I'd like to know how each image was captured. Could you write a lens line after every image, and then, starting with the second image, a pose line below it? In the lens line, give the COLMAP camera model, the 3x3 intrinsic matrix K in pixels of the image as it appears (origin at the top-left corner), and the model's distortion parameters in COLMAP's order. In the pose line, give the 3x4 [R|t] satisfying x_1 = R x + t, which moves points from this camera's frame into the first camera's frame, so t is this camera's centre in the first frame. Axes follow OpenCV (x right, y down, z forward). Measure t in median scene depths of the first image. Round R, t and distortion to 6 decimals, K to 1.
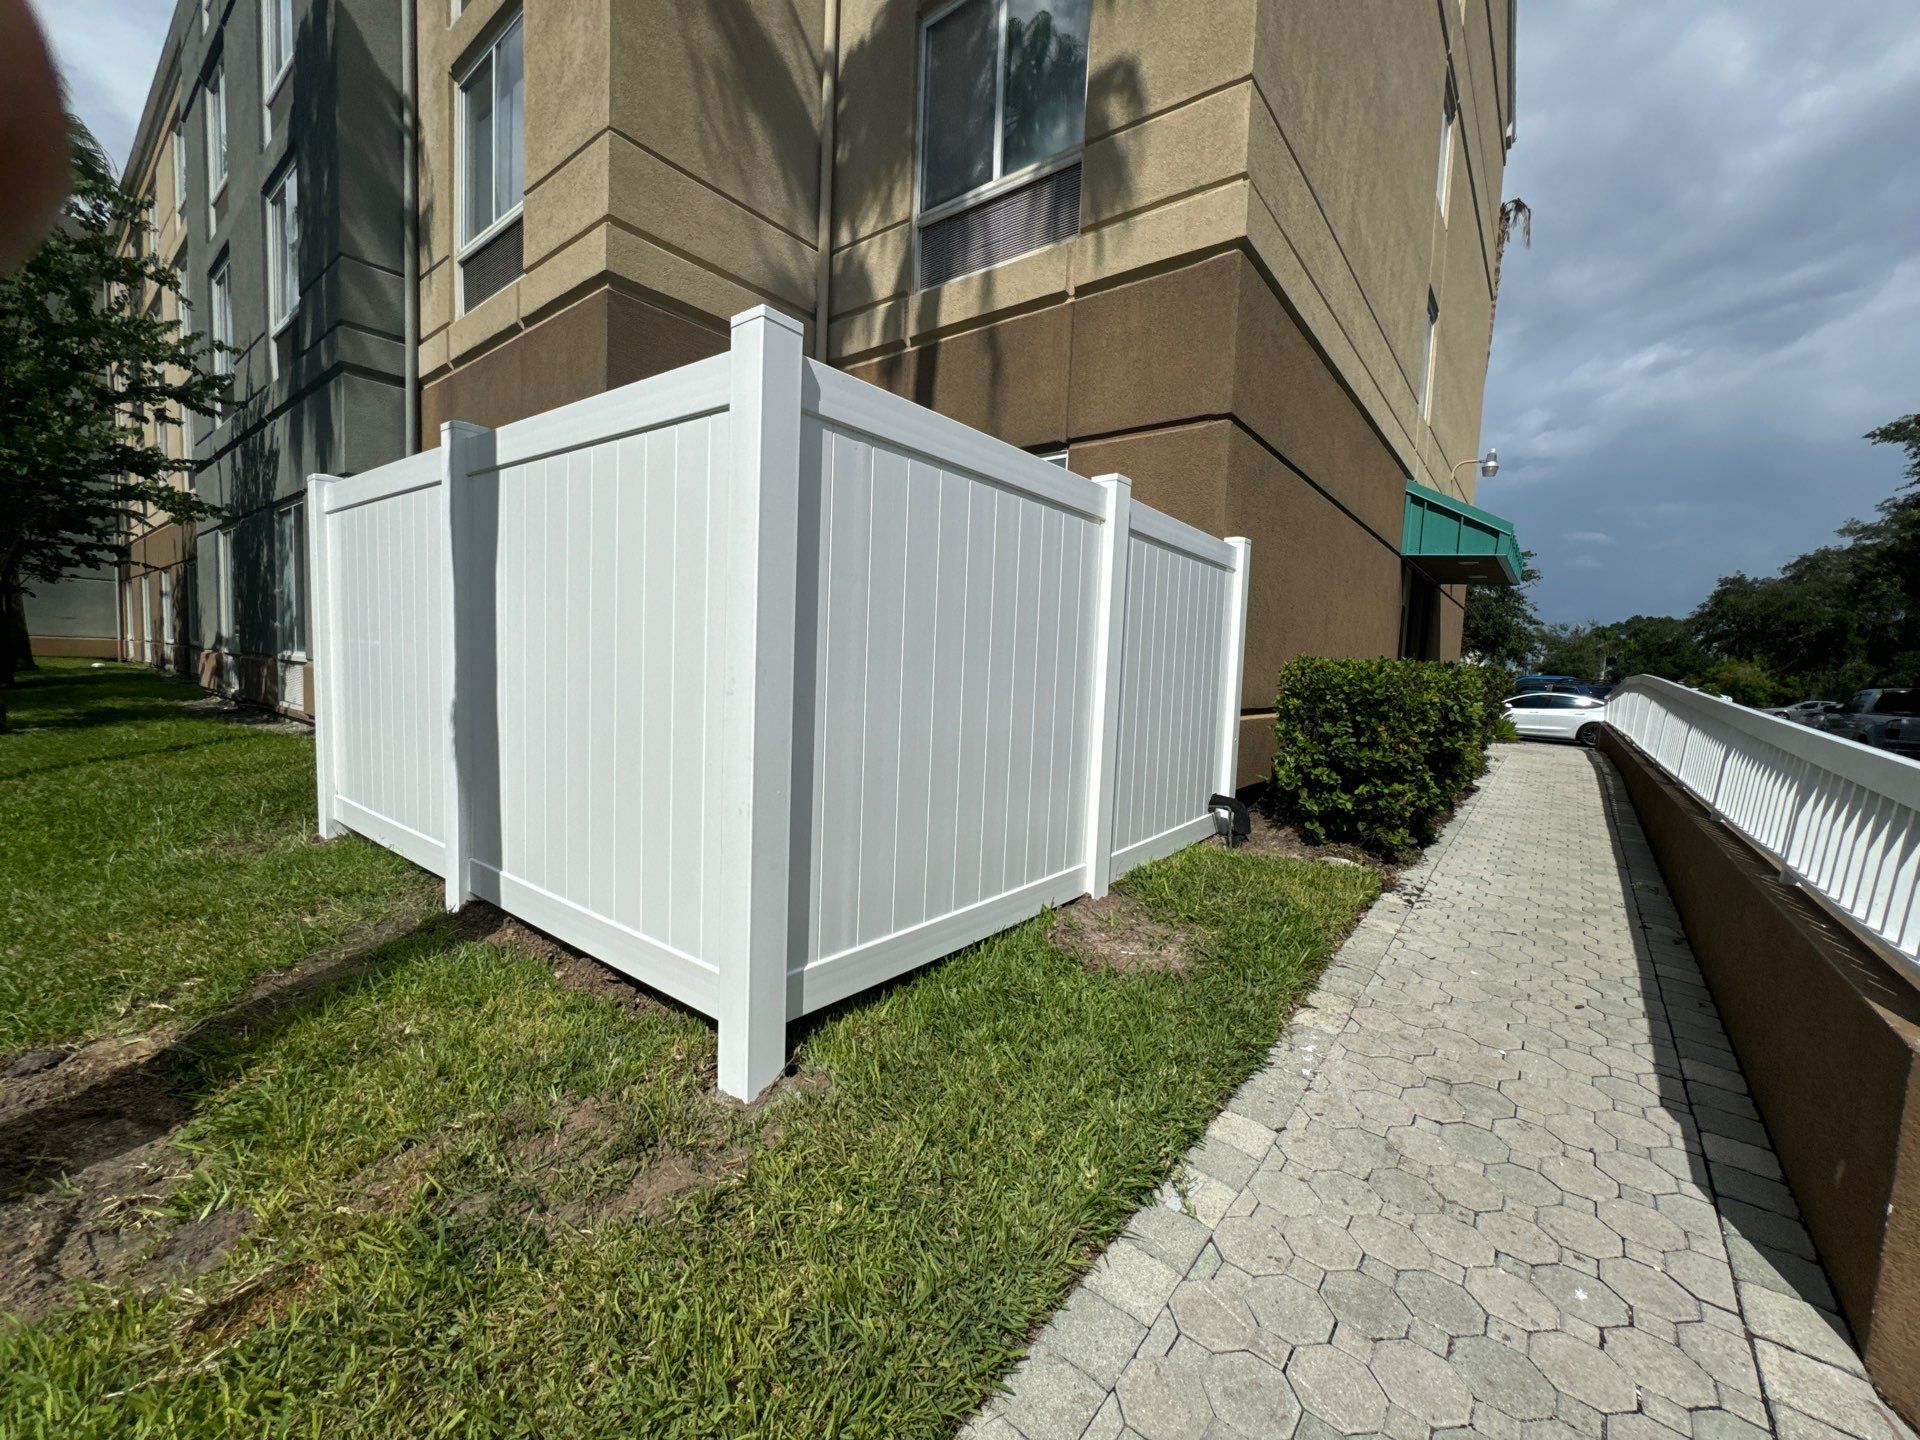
lens RADIAL K [[764.6, 0, 958.0], [0, 764.6, 723.5], [0, 0, 1]] dist [-0.002730, 0.000101]
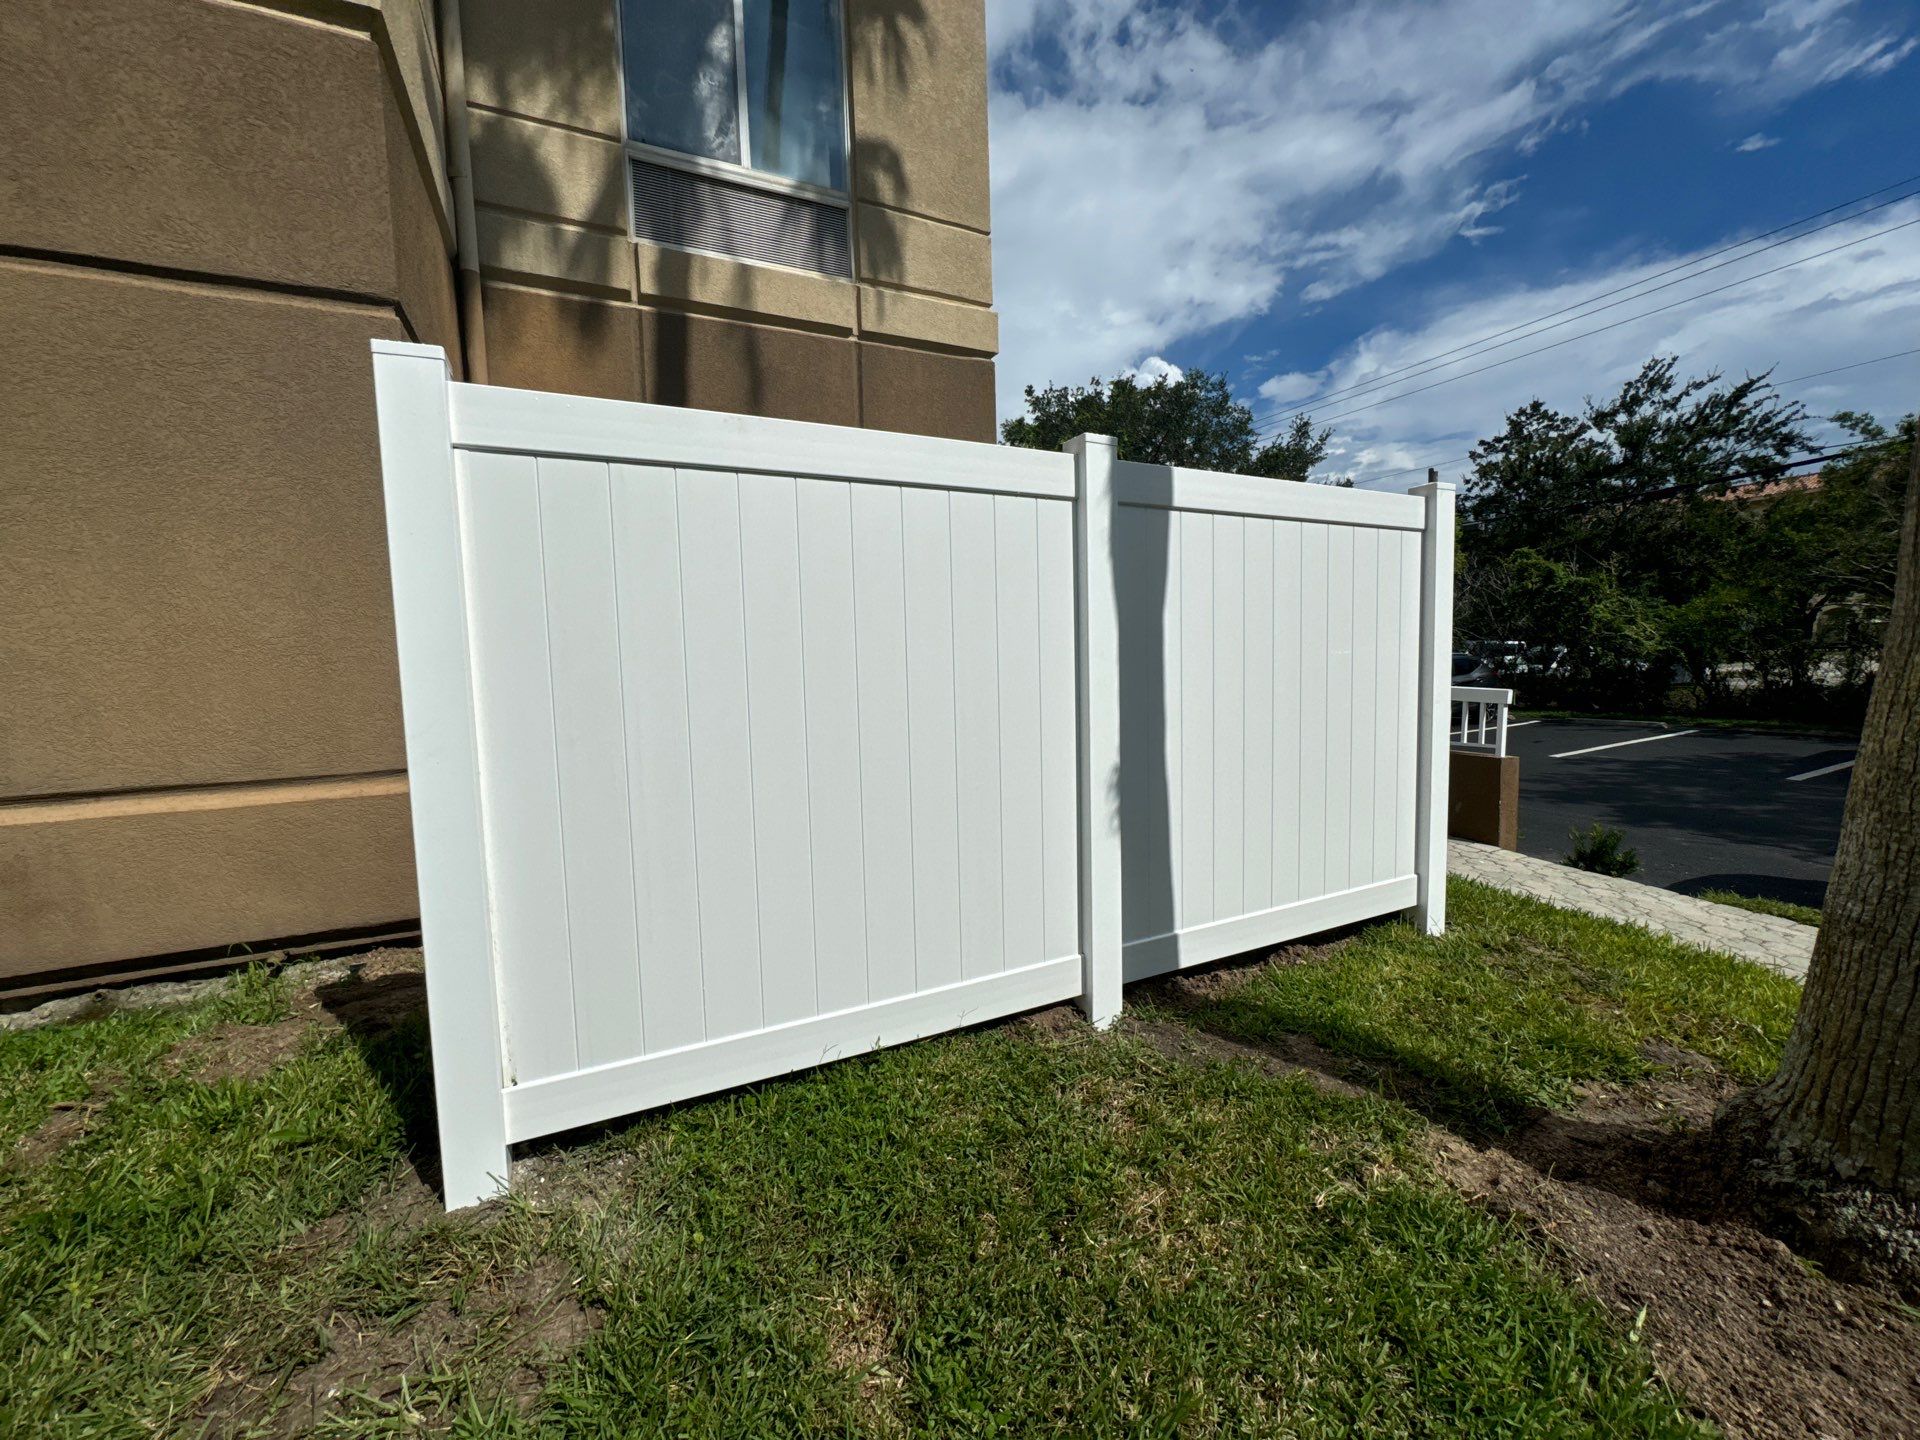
lens RADIAL K [[764.6, 0, 958.0], [0, 764.6, 723.5], [0, 0, 1]] dist [-0.002730, 0.000101]
pose [[0.441490, -0.126991, 0.888234, -0.714563], [0.115820, 0.989718, 0.083933, -0.082365], [-0.889760, 0.065819, 0.451658, 0.371955]]
